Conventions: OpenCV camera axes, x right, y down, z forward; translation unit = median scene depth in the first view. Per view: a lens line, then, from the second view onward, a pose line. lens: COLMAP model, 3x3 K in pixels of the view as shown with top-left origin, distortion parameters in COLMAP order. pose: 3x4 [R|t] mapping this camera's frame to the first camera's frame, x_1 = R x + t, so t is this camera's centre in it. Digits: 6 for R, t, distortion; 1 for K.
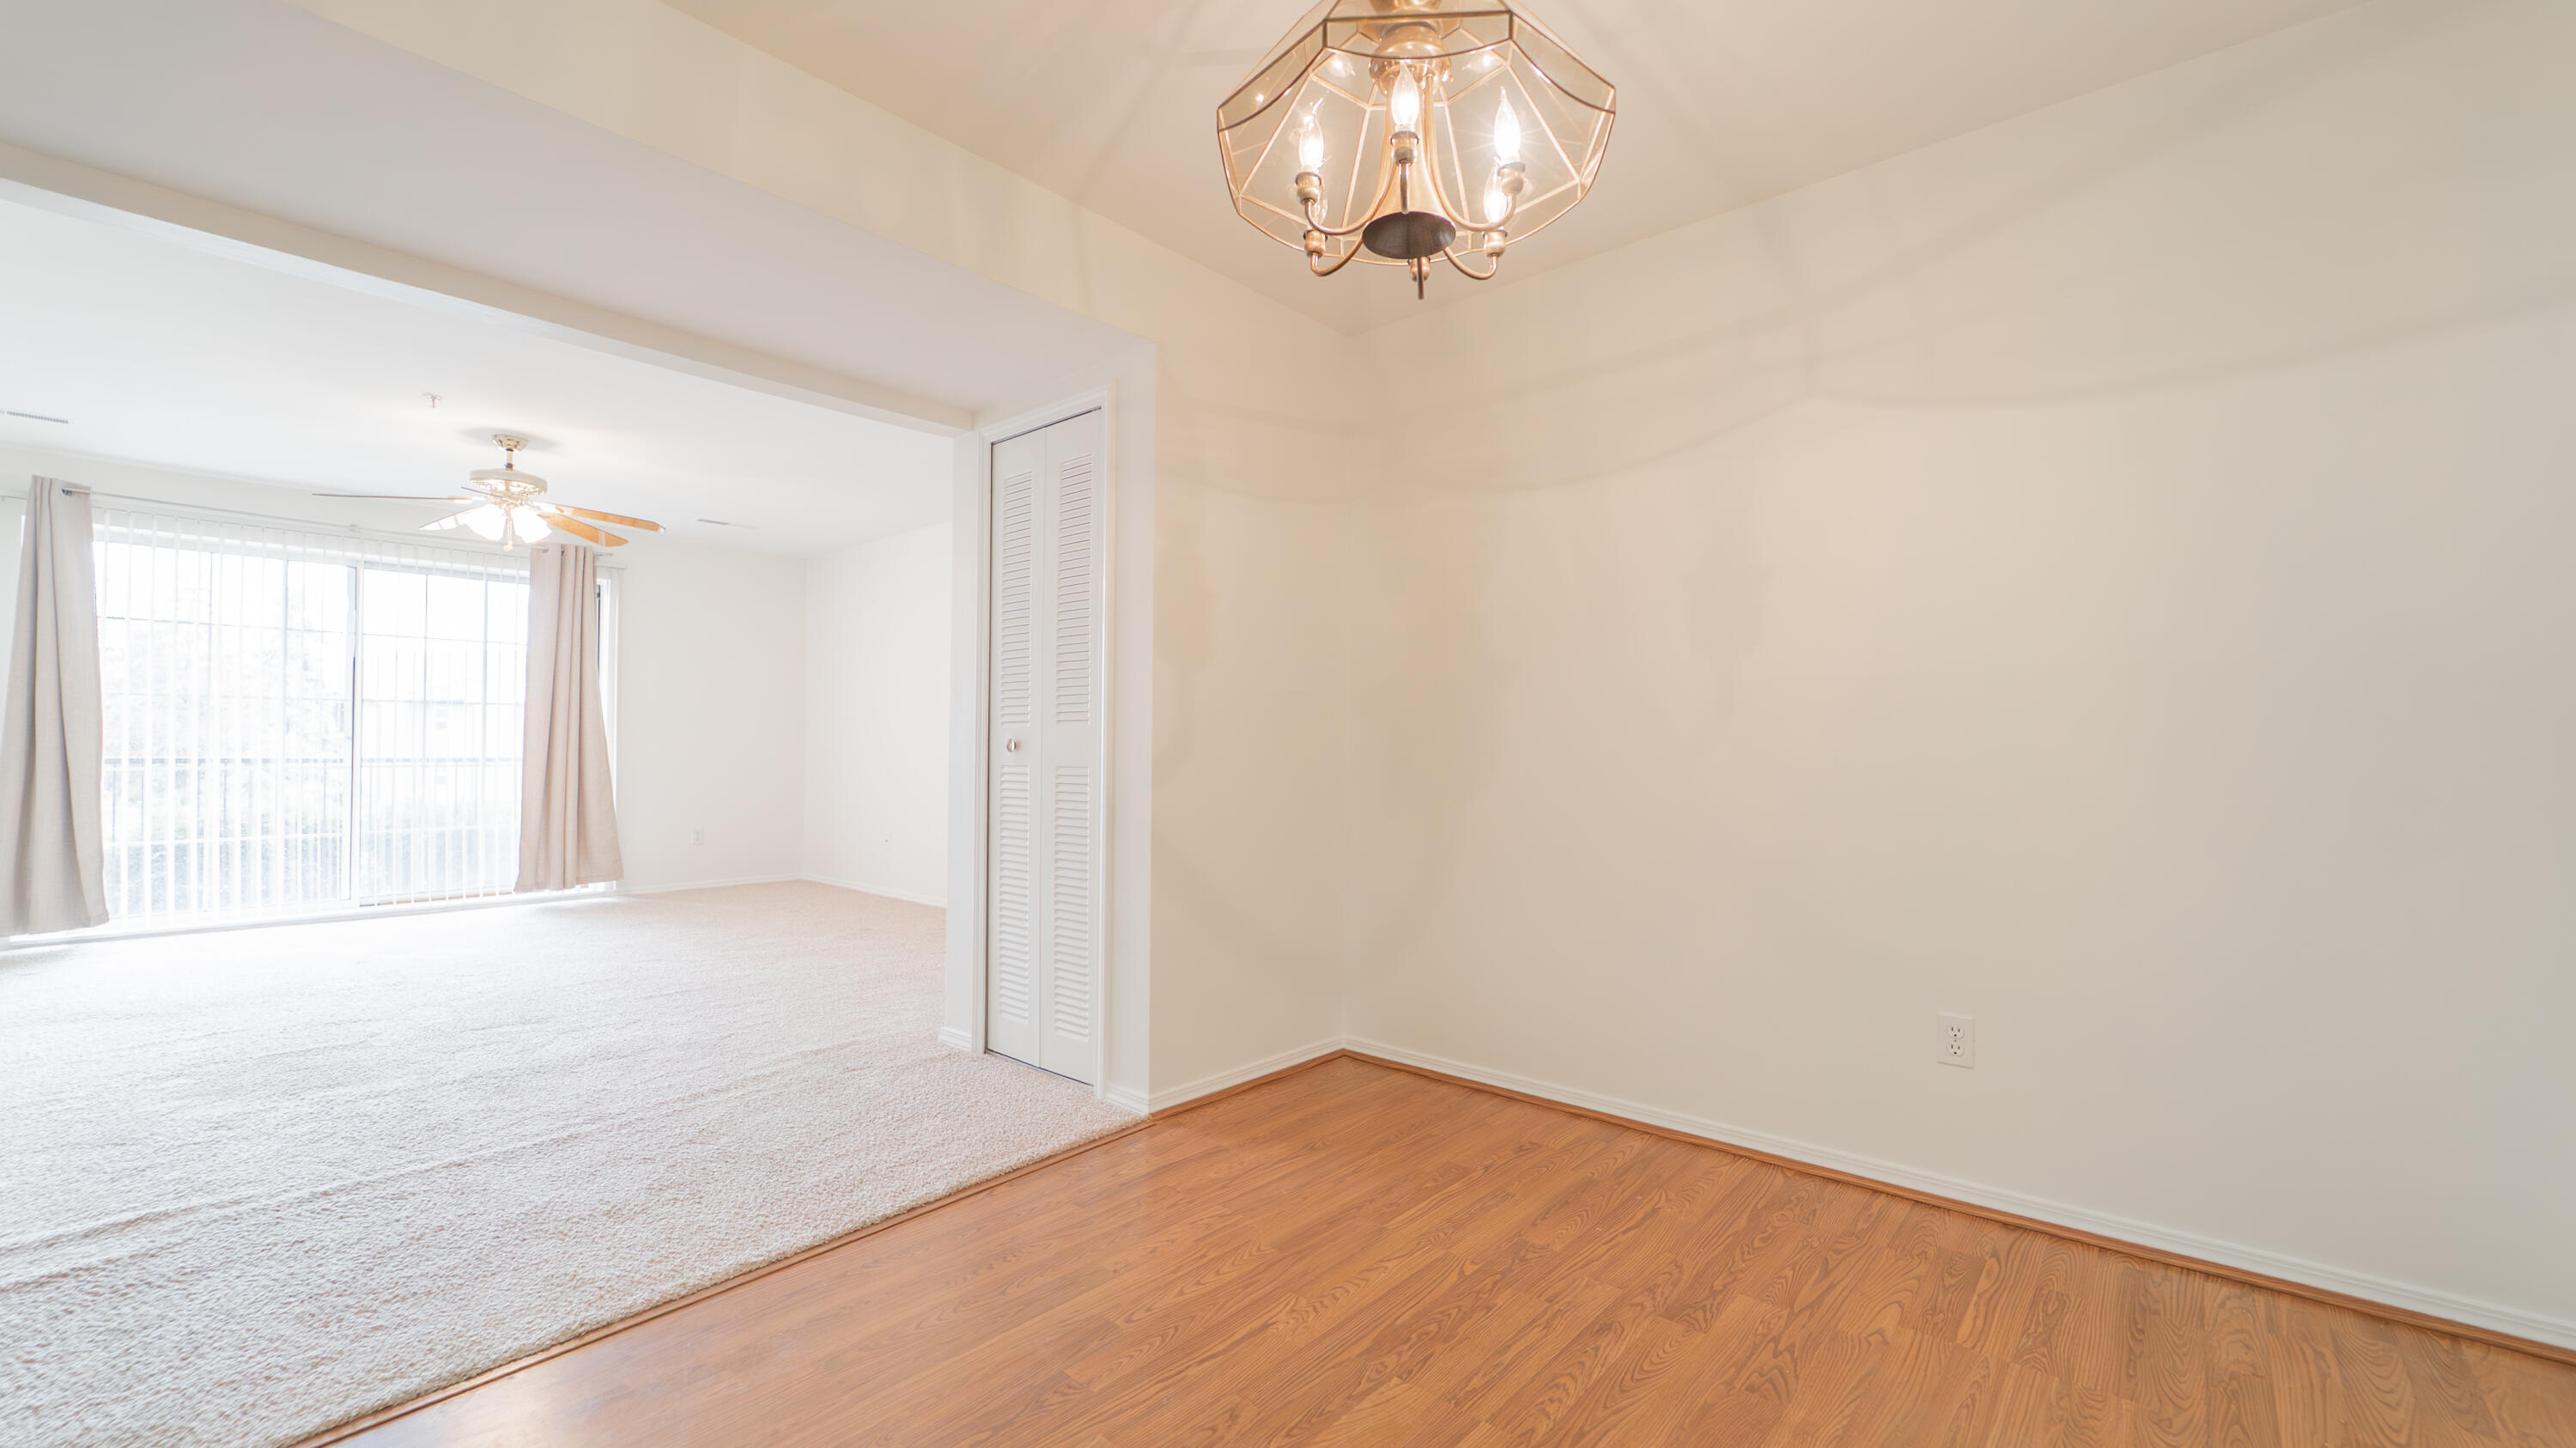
lens RADIAL K [[1029.7, 0, 1301.7], [0, 1029.7, 739.4], [0, 0, 1]] dist [0.000770, -0.001238]
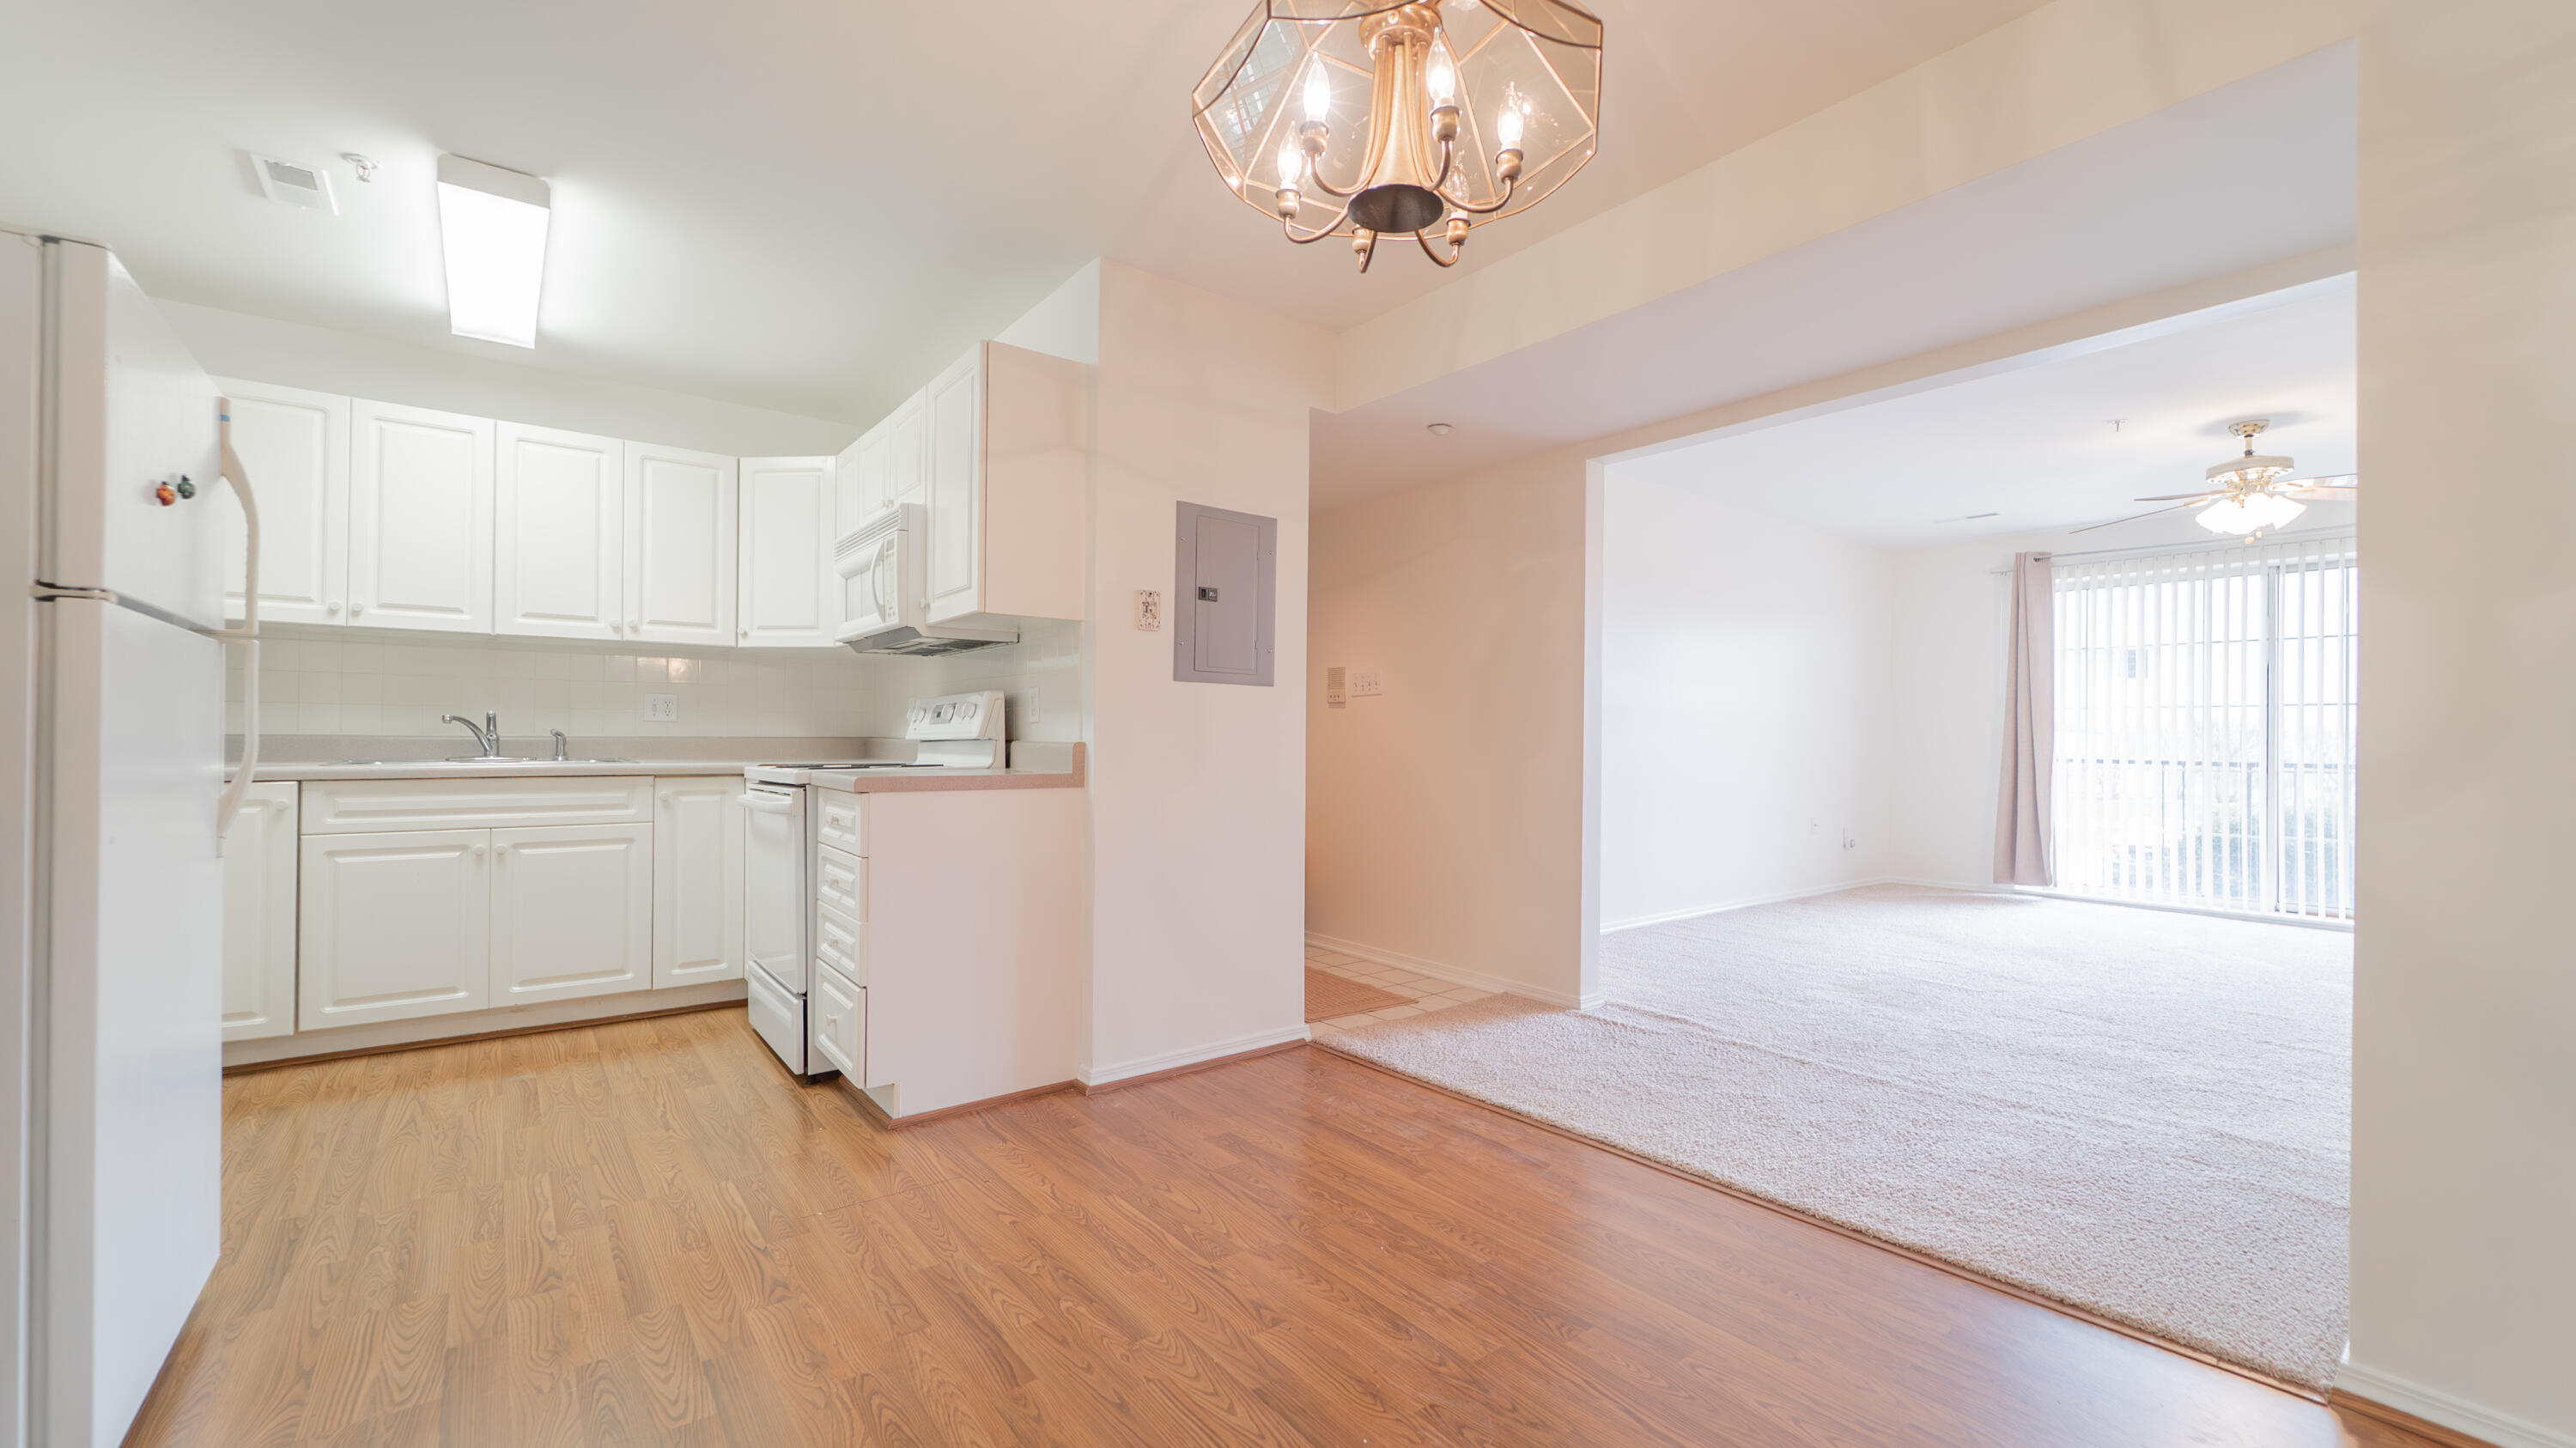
lens RADIAL K [[1029.7, 0, 1310.1], [0, 1029.7, 732.1], [0, 0, 1]] dist [0.000770, -0.001238]
pose [[-0.180540, -0.014596, -0.983459, 1.016602], [-0.004009, 0.999892, -0.014104, 0.012093], [0.983560, 0.001396, -0.180579, 1.168463]]
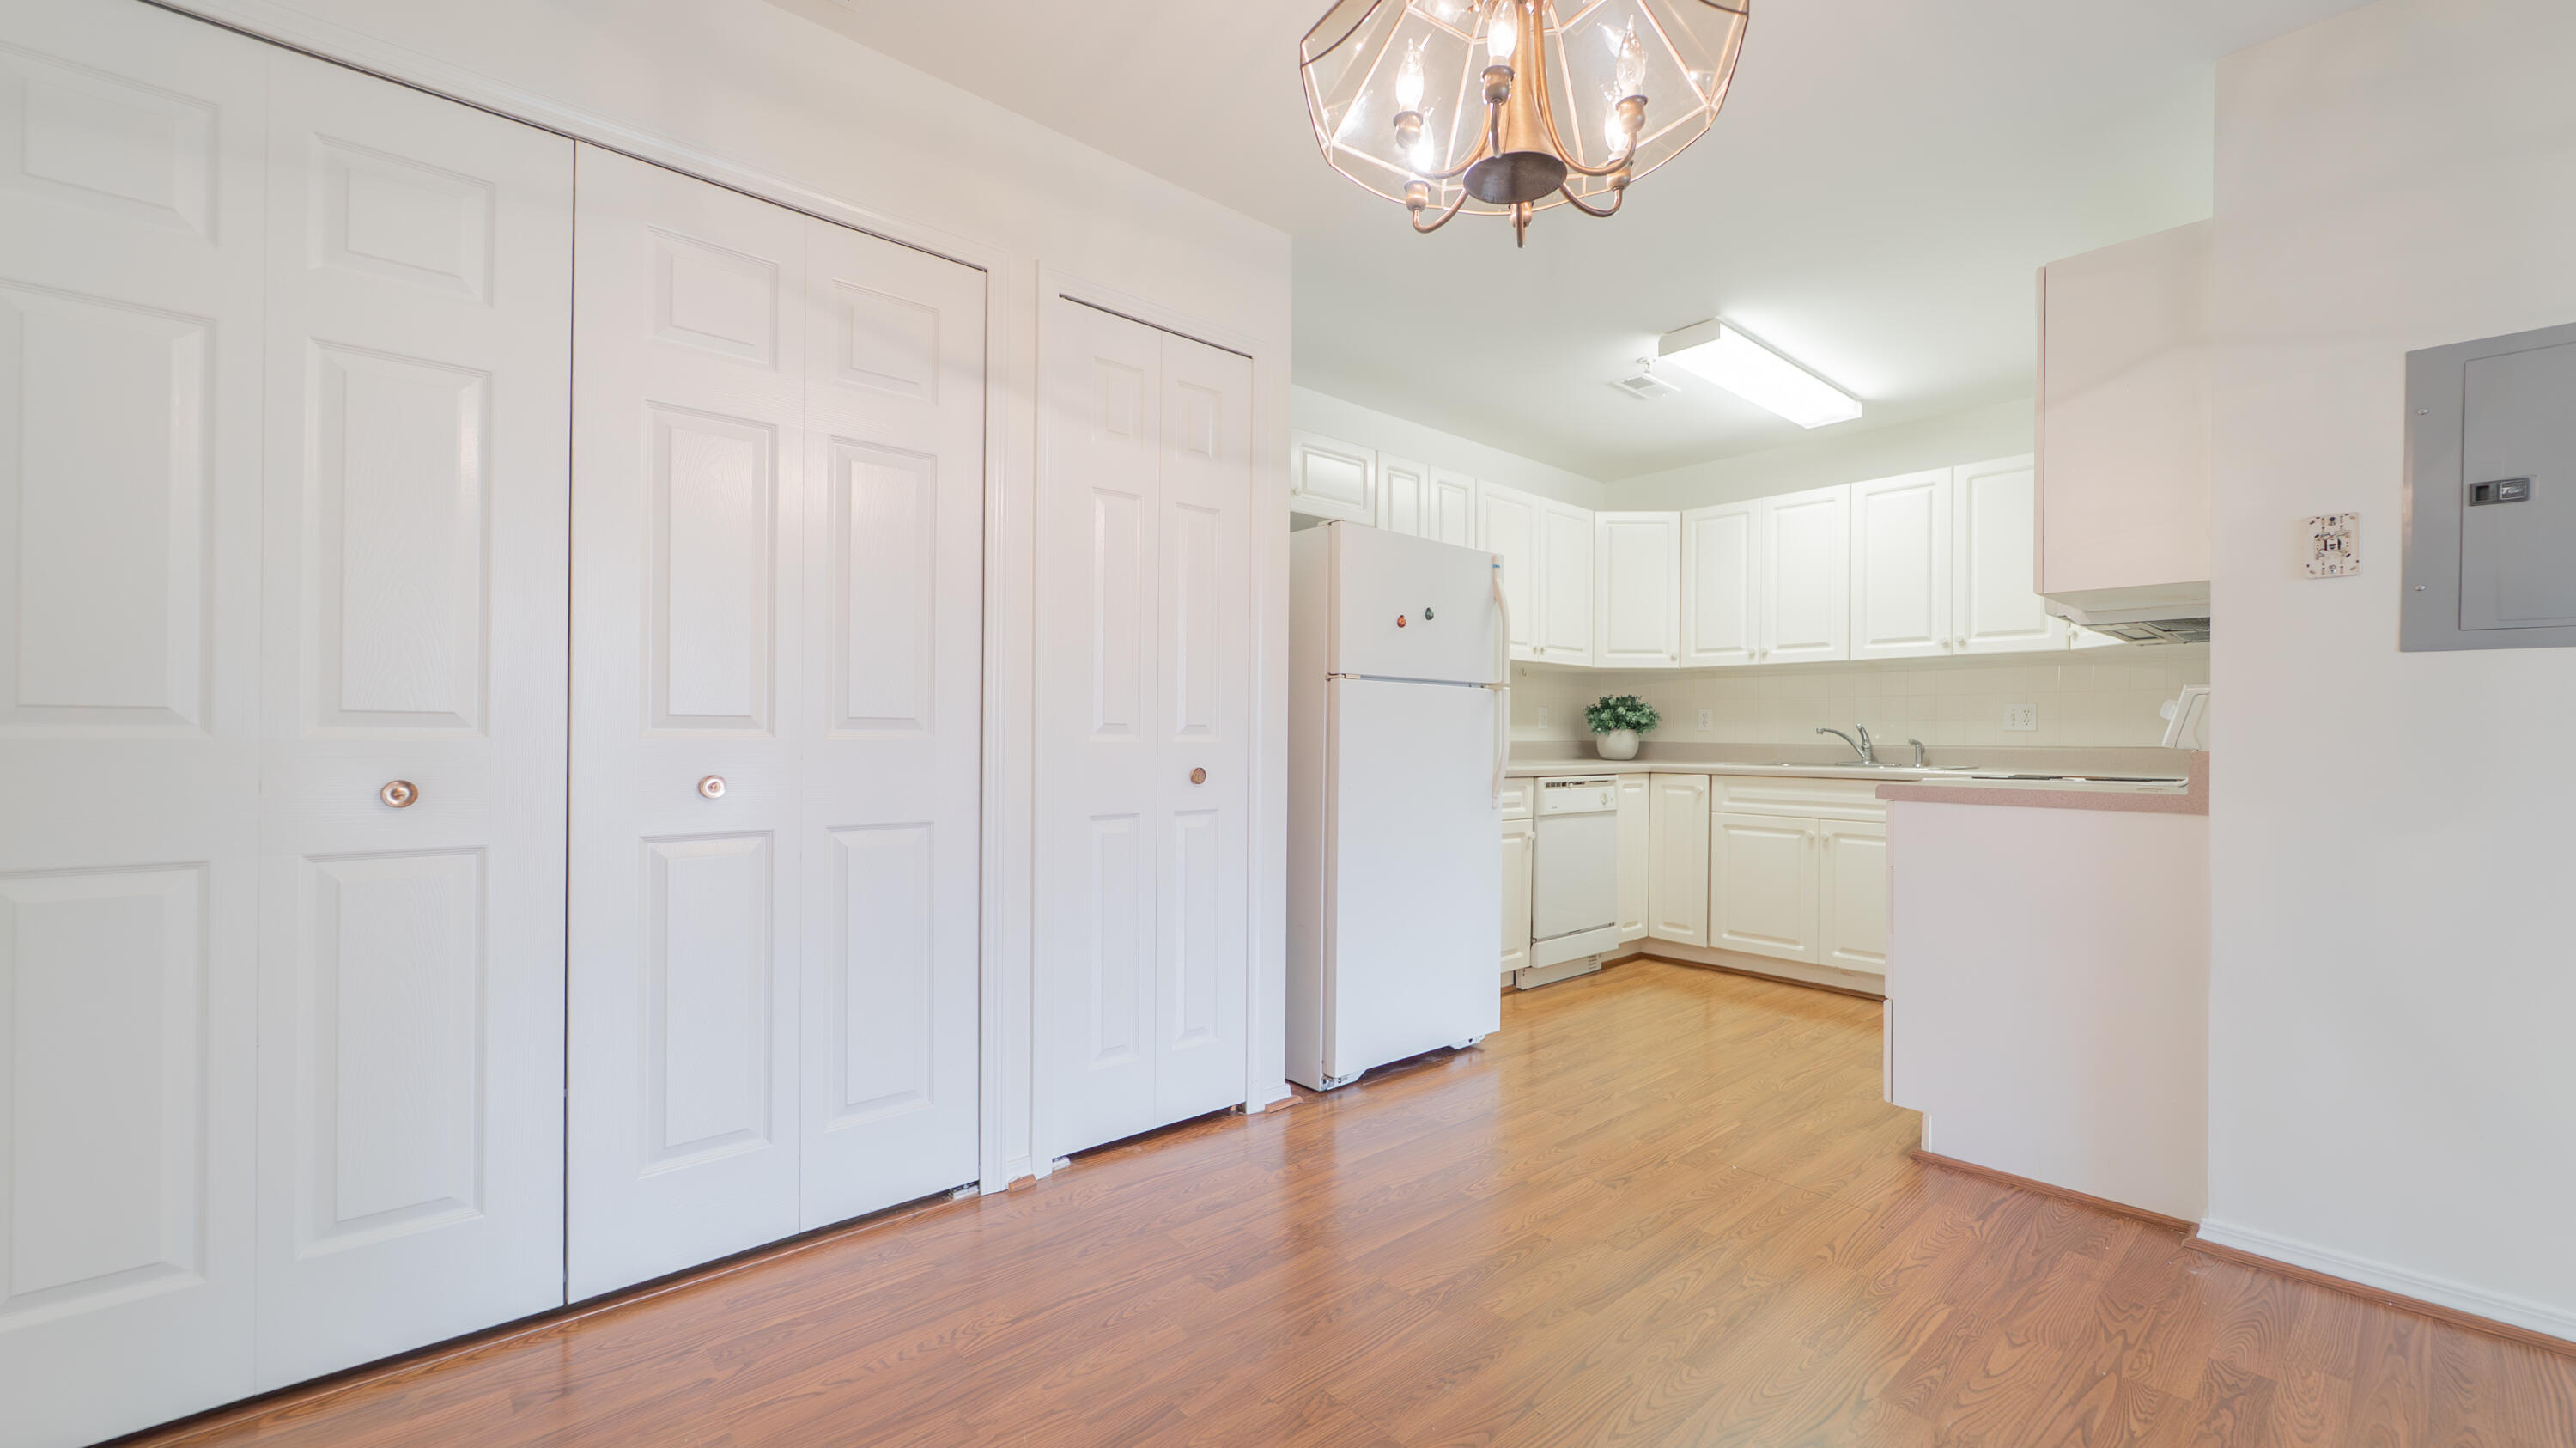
lens RADIAL K [[1029.7, 0, 1292.2], [0, 1029.7, 733.2], [0, 0, 1]] dist [0.000770, -0.001238]
pose [[-0.992057, -0.016101, 0.124758, 0.309518], [-0.017207, 0.999822, -0.007798, 0.012083], [-0.124610, -0.009883, -0.992157, 1.835166]]
